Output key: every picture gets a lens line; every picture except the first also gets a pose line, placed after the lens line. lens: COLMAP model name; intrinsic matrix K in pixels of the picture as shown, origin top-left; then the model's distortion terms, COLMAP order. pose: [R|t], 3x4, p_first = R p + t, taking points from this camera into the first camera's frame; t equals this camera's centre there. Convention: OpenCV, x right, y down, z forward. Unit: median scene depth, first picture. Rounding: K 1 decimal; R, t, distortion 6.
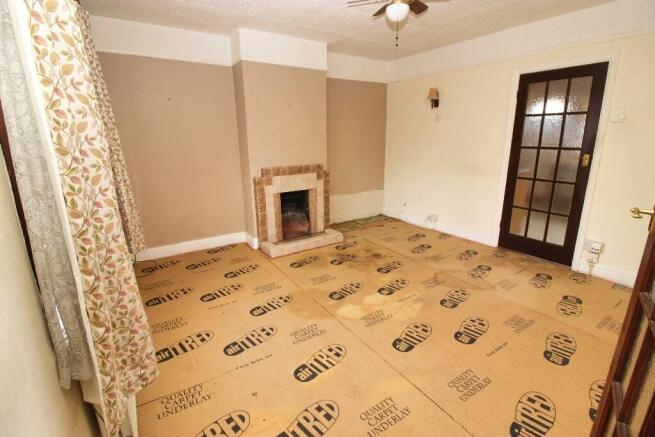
lens RADIAL K [[304.2, 0, 325.3], [0, 304.2, 217.9], [0, 0, 1]] dist [0.001146, -0.000026]
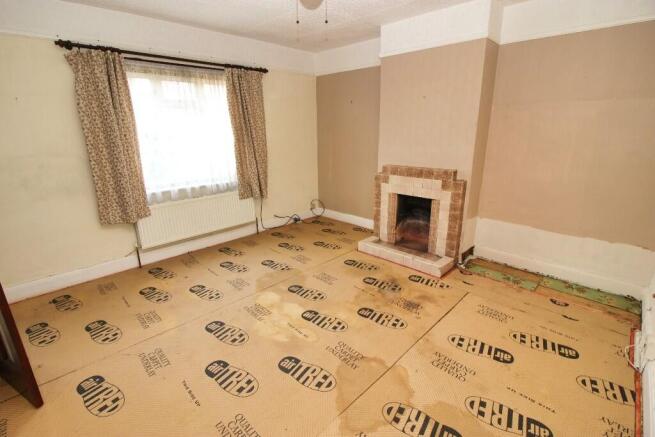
lens RADIAL K [[304.2, 0, 325.3], [0, 304.2, 217.9], [0, 0, 1]] dist [0.001146, -0.000026]
pose [[0.203709, 0.285627, -0.936440, 0.765784], [-0.239413, 0.941989, 0.235239, -0.195143], [0.949307, 0.176276, 0.260274, 0.612129]]
